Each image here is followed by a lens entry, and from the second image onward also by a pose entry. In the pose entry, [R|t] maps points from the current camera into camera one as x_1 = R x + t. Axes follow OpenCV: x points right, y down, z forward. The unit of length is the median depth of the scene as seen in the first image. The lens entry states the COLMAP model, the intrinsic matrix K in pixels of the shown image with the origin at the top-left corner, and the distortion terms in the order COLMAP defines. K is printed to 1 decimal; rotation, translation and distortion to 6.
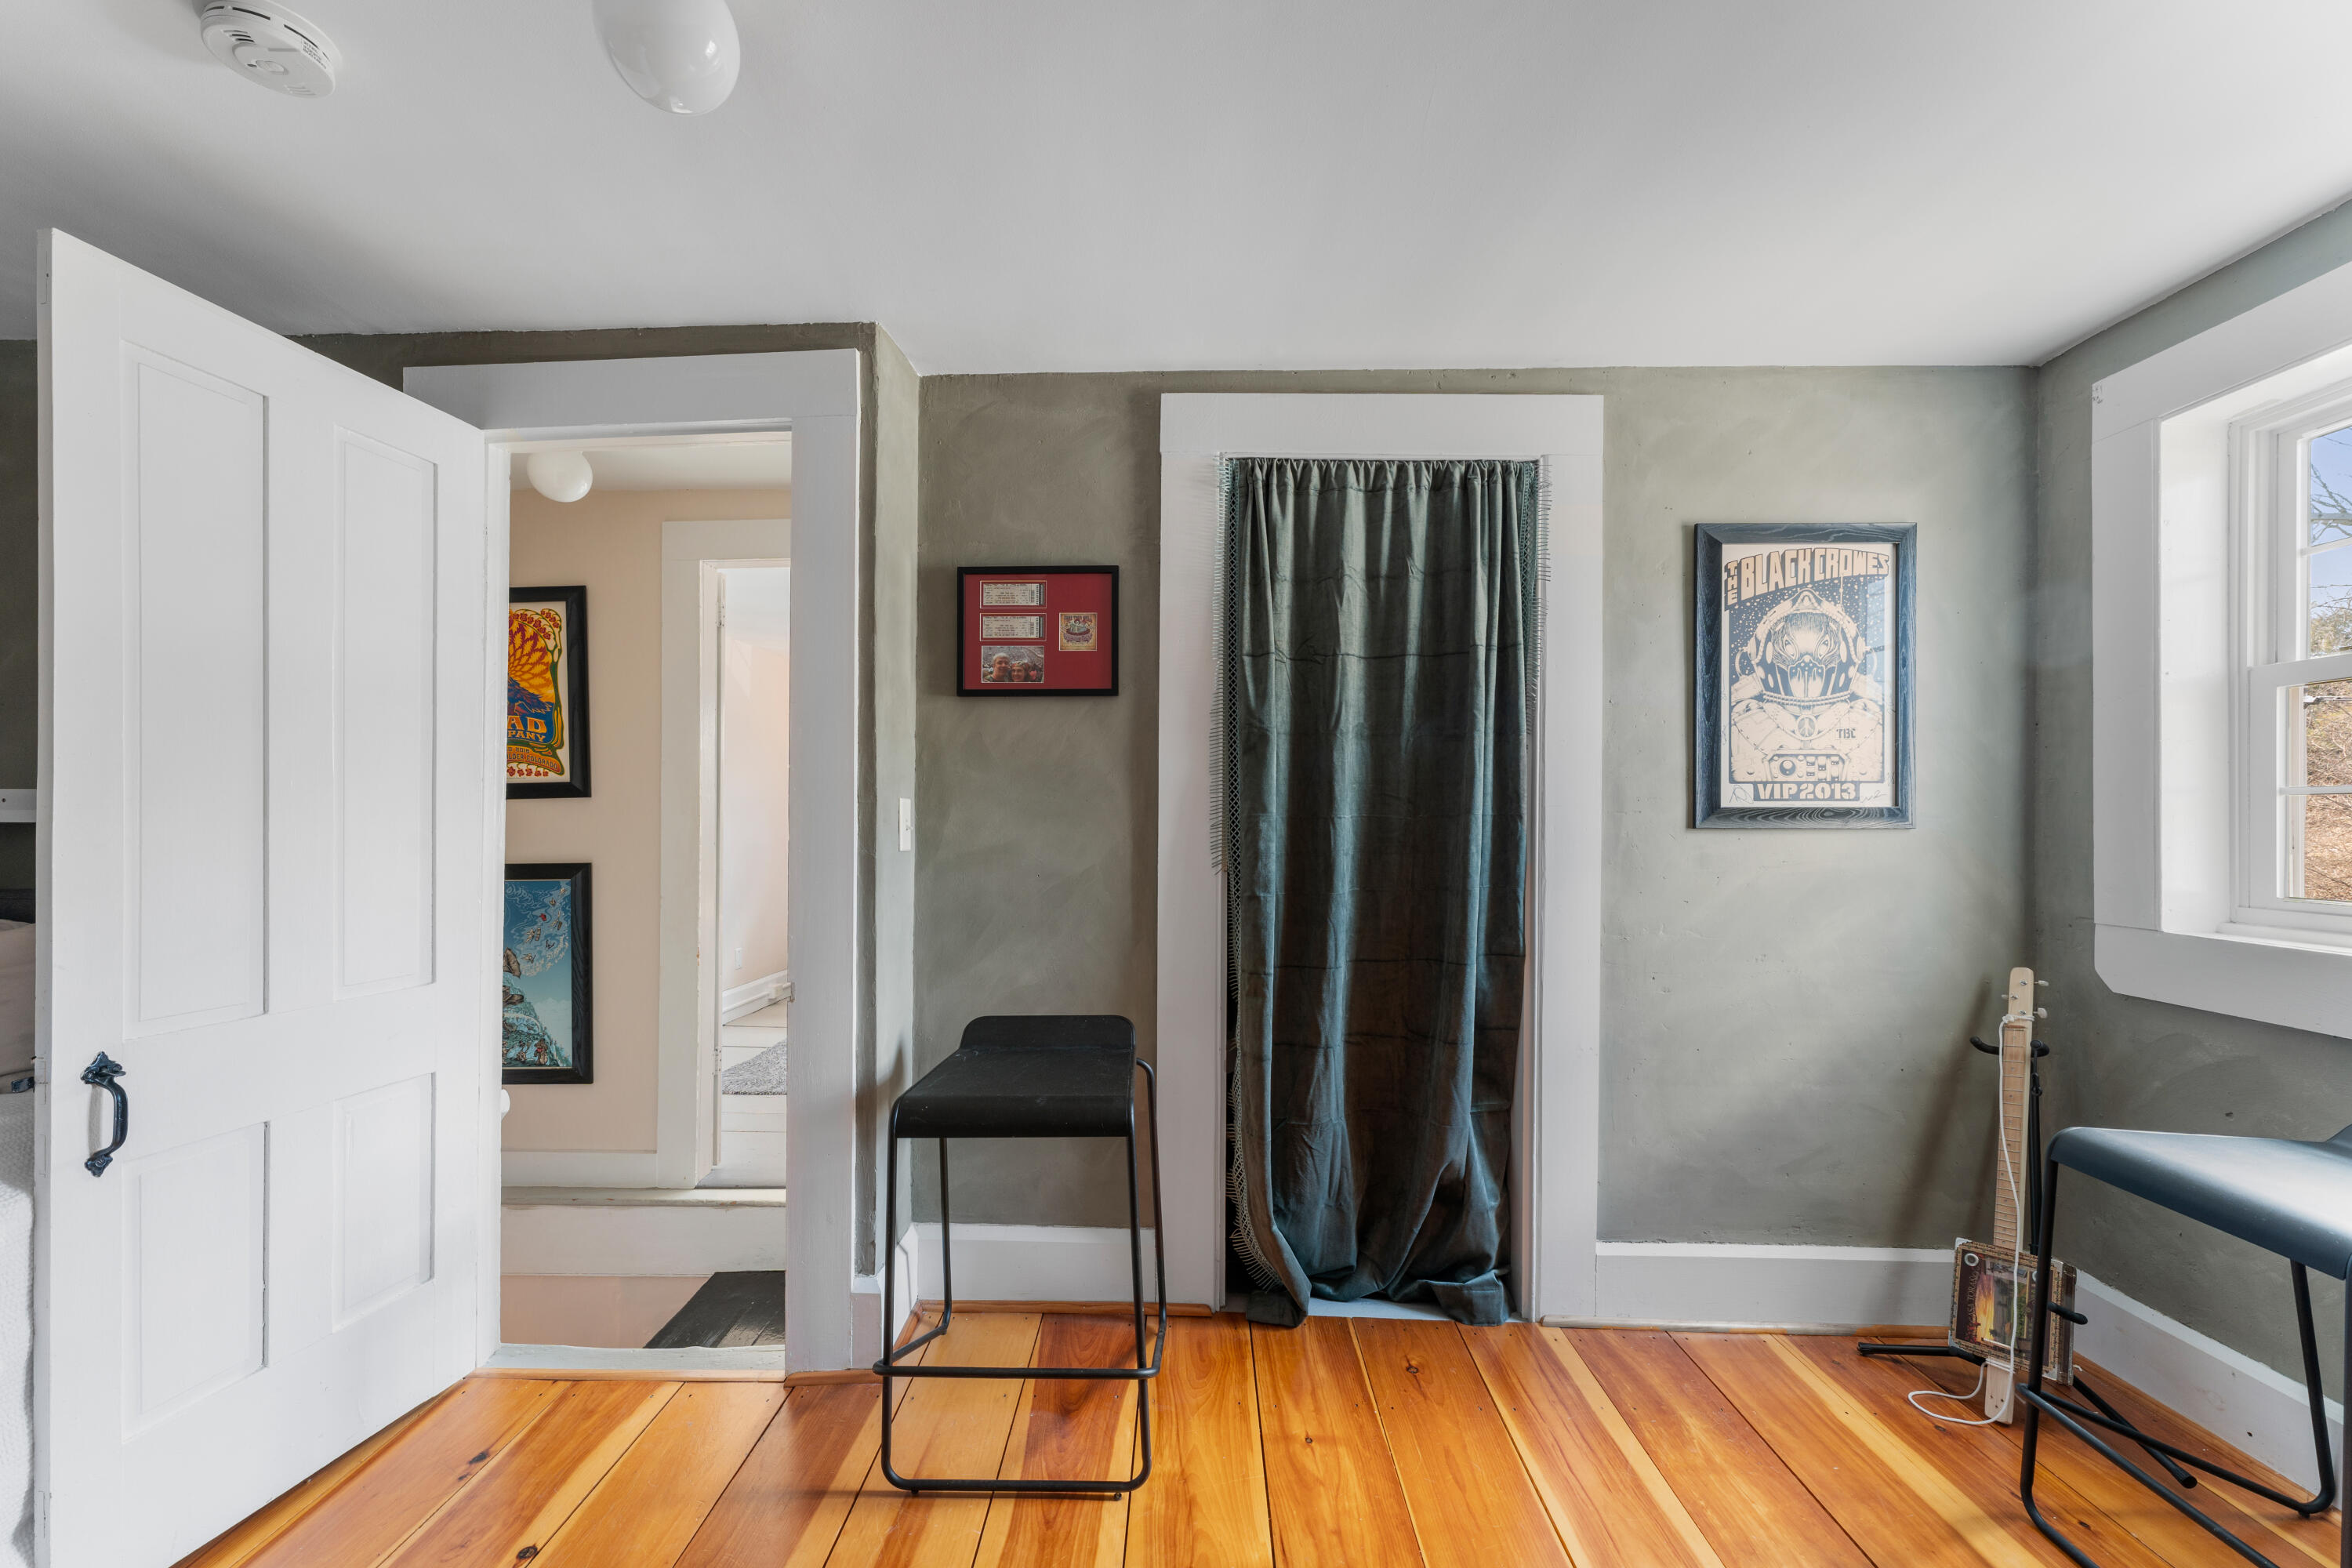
lens RADIAL K [[933.1, 0, 1175.6], [0, 933.1, 812.9], [0, 0, 1]] dist [0.000771, -0.002603]
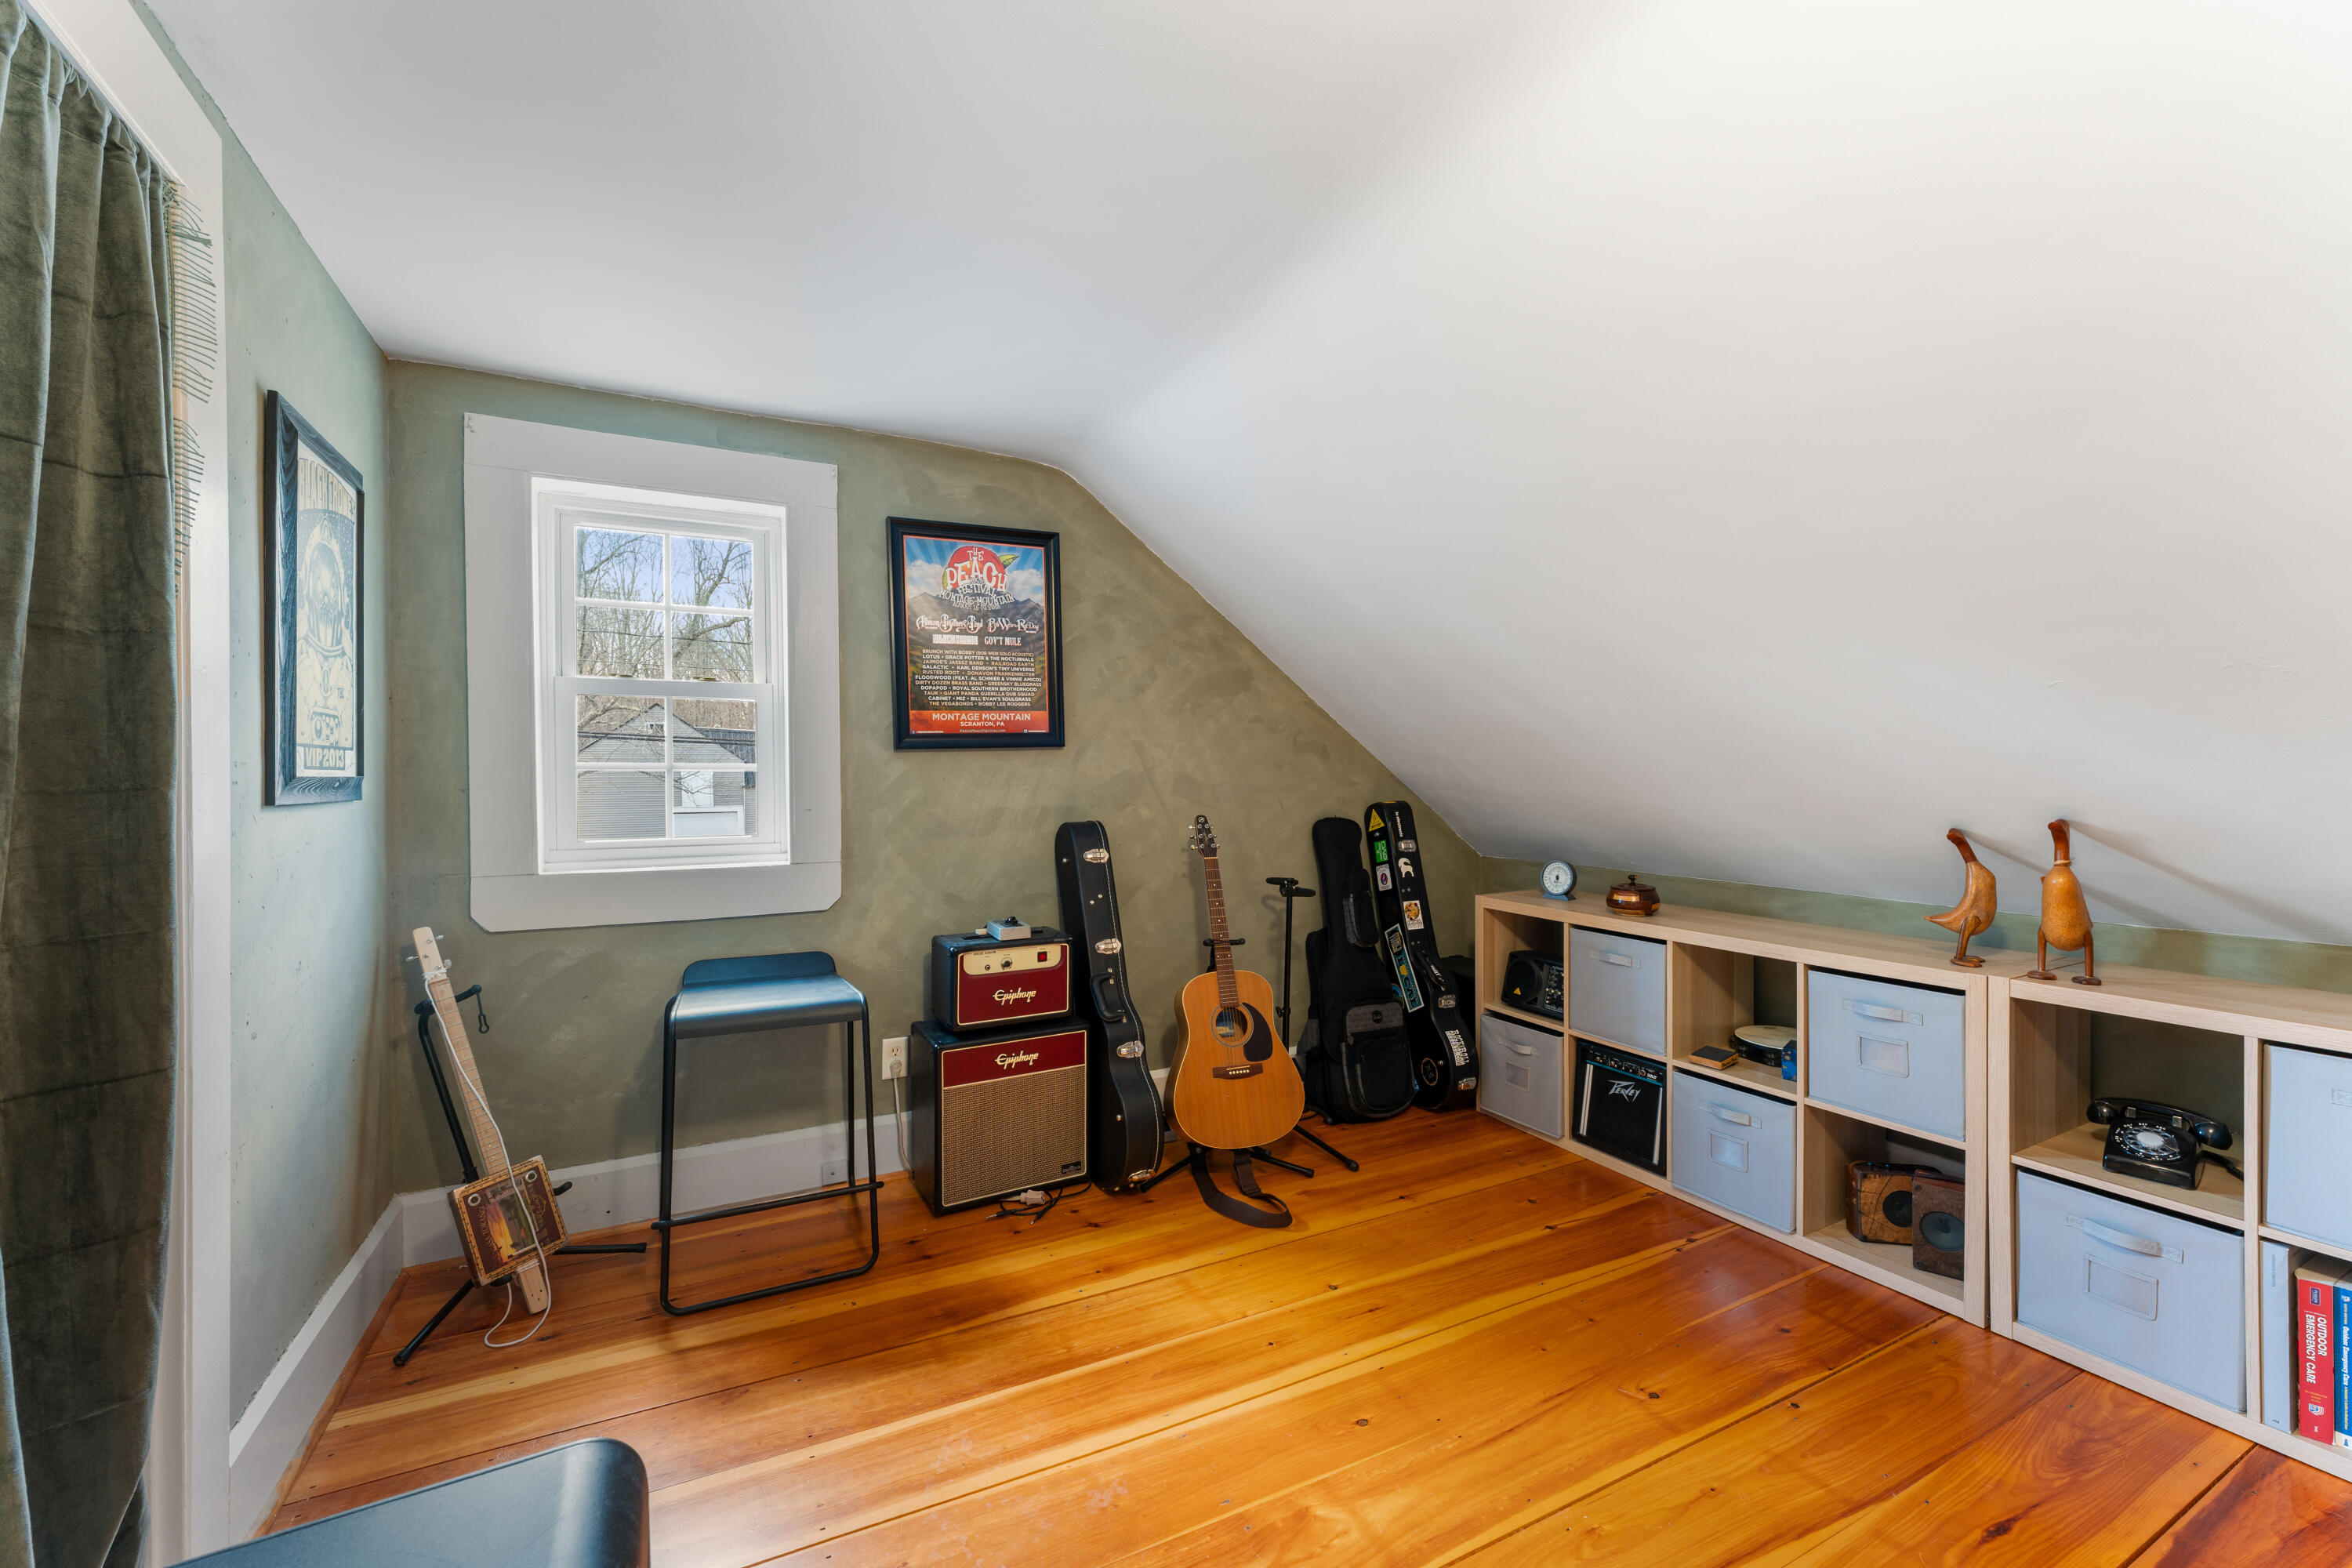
lens RADIAL K [[957.9, 0, 1164.6], [0, 957.9, 777.7], [0, 0, 1]] dist [-0.000591, -0.000448]
pose [[-0.472110, -0.002216, 0.881537, -0.253619], [-0.000036, 0.999997, 0.002495, -0.004666], [-0.881540, 0.001146, -0.472109, 0.423758]]
